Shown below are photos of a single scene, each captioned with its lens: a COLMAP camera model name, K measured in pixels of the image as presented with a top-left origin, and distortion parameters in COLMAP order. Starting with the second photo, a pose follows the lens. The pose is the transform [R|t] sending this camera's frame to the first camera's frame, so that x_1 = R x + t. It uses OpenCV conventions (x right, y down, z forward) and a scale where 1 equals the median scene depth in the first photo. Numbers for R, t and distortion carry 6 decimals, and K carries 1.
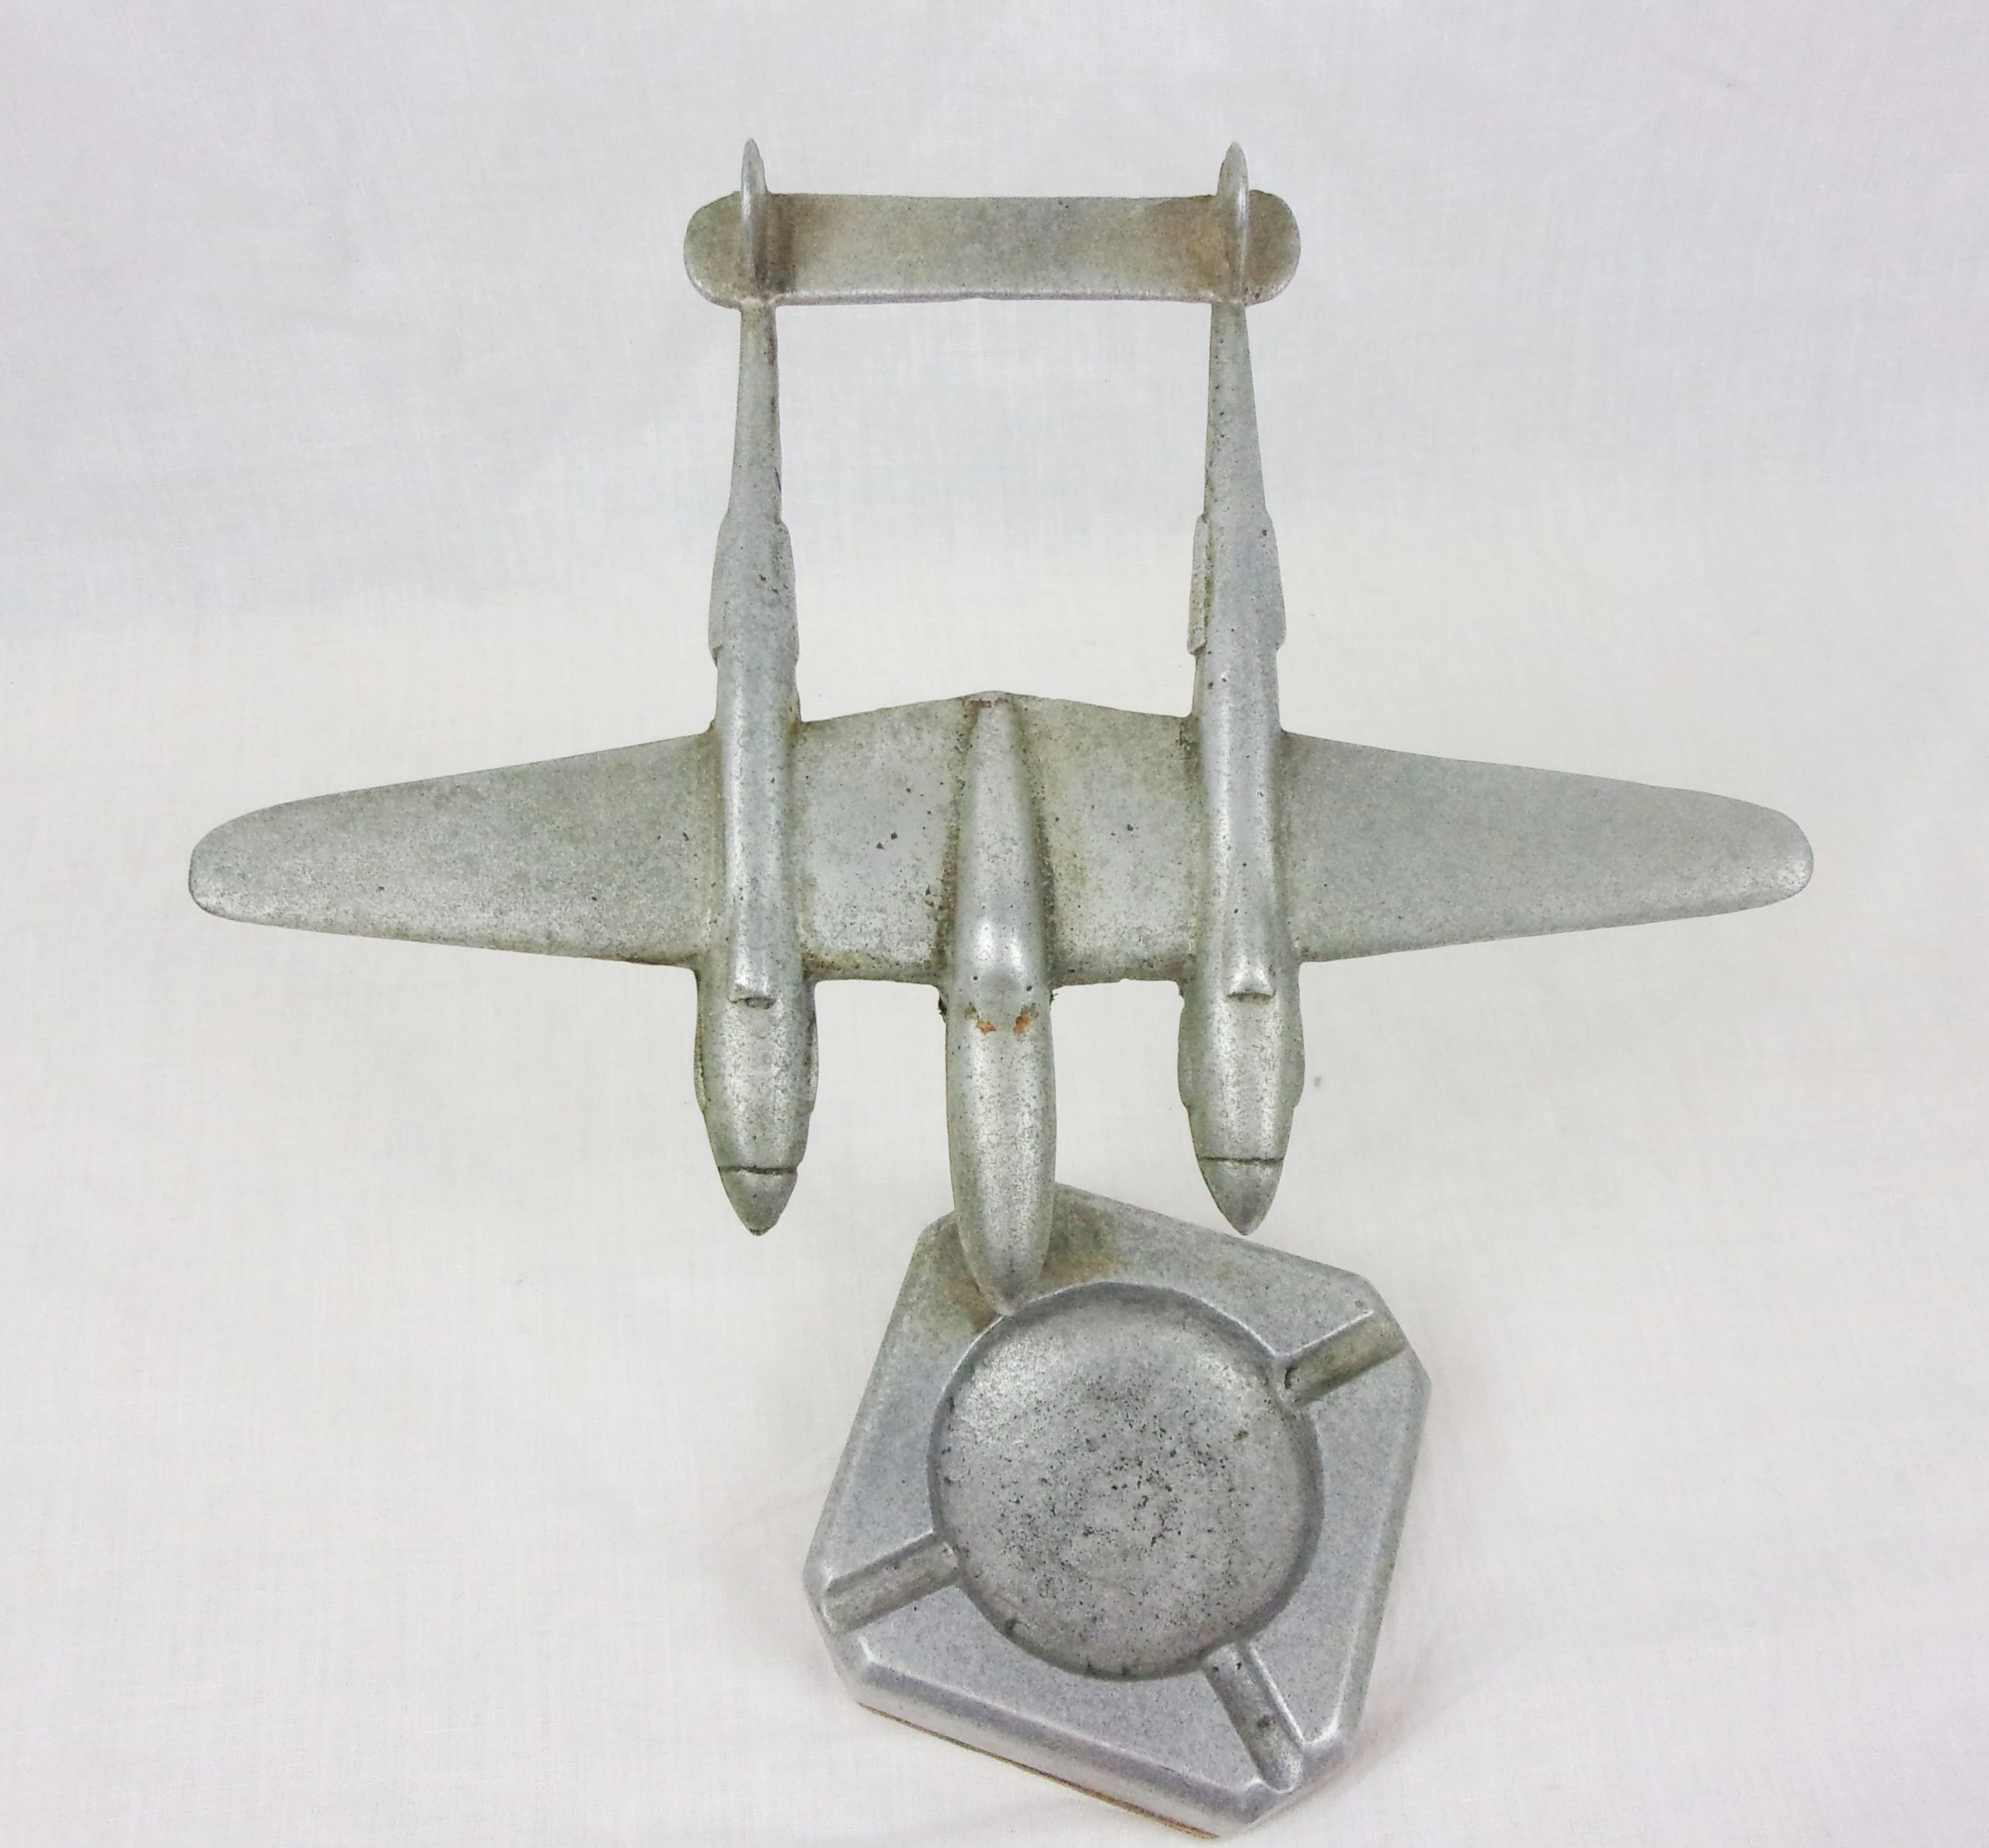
lens RADIAL K [[1801.2, 0, 994.5], [0, 1801.2, 924.0], [0, 0, 1]] dist [-0.042585, 0.001600]
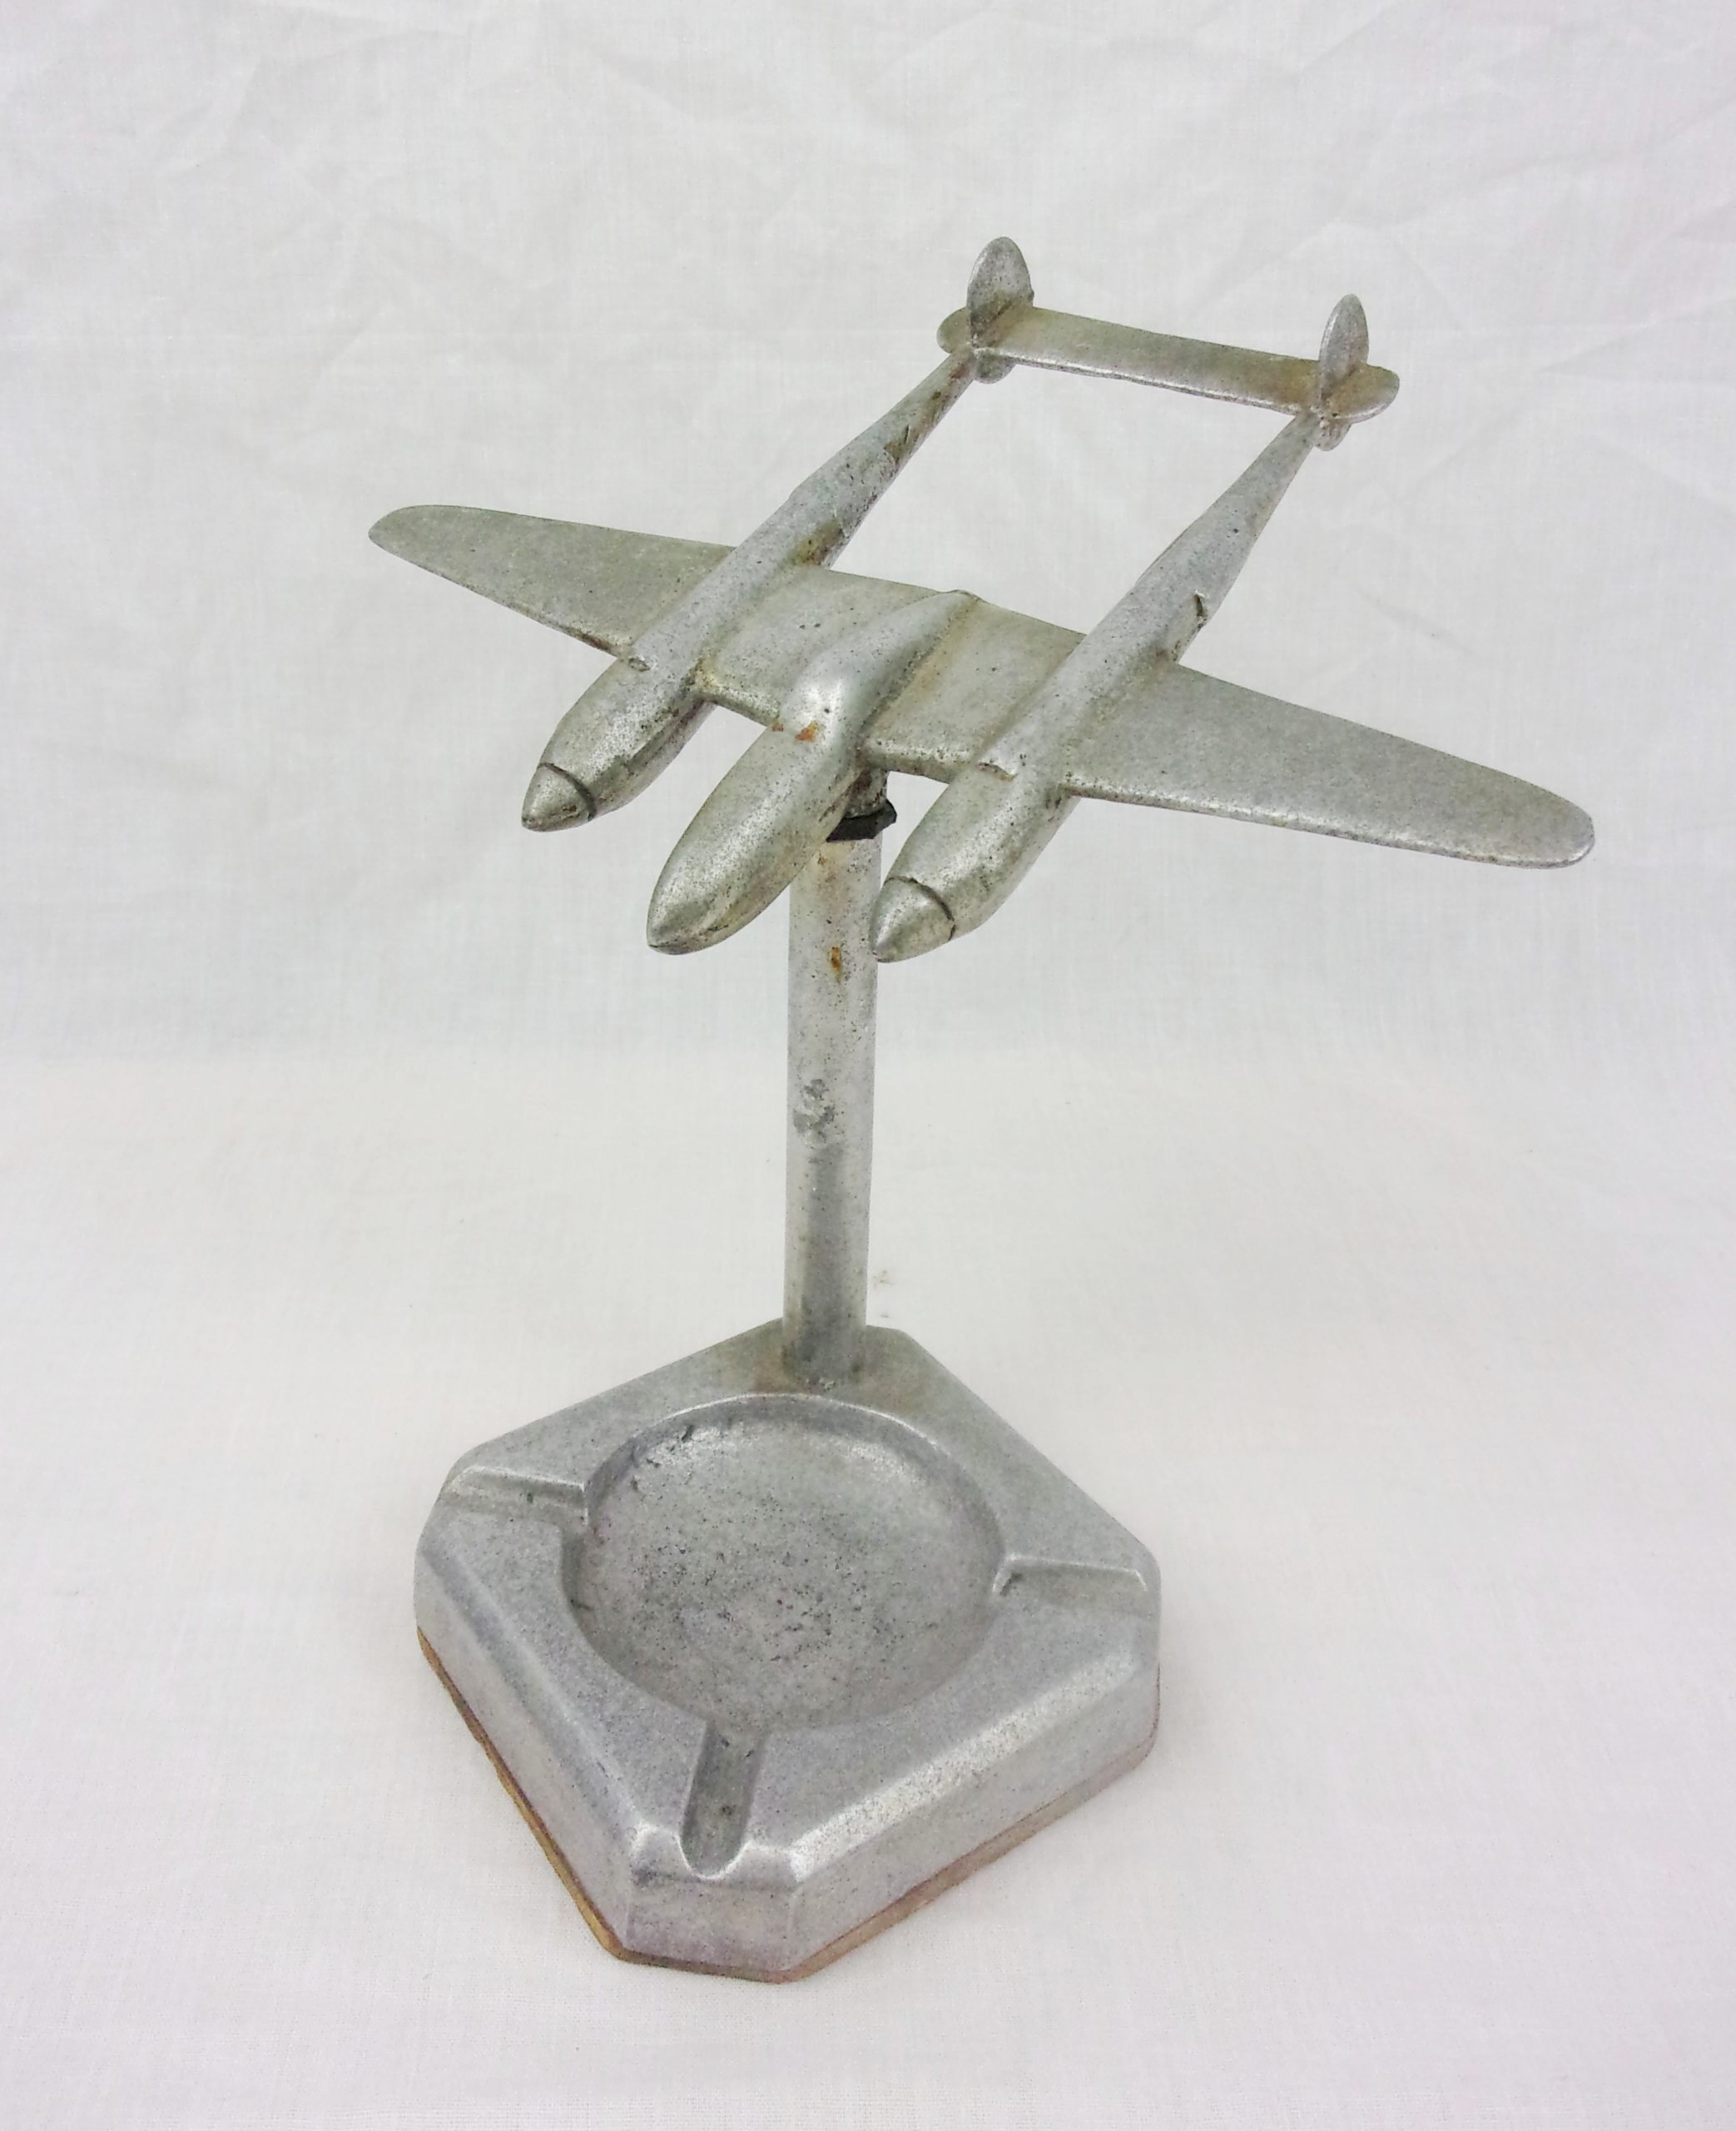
lens RADIAL K [[1818.5, 0, 868.0], [0, 1818.5, 1065.5], [0, 0, 1]] dist [0.005411, 0.002738]
pose [[0.816931, 0.334663, -0.469706, 0.444495], [-0.519990, 0.779680, -0.348869, 0.406427], [0.249466, 0.529244, 0.810967, 0.144946]]
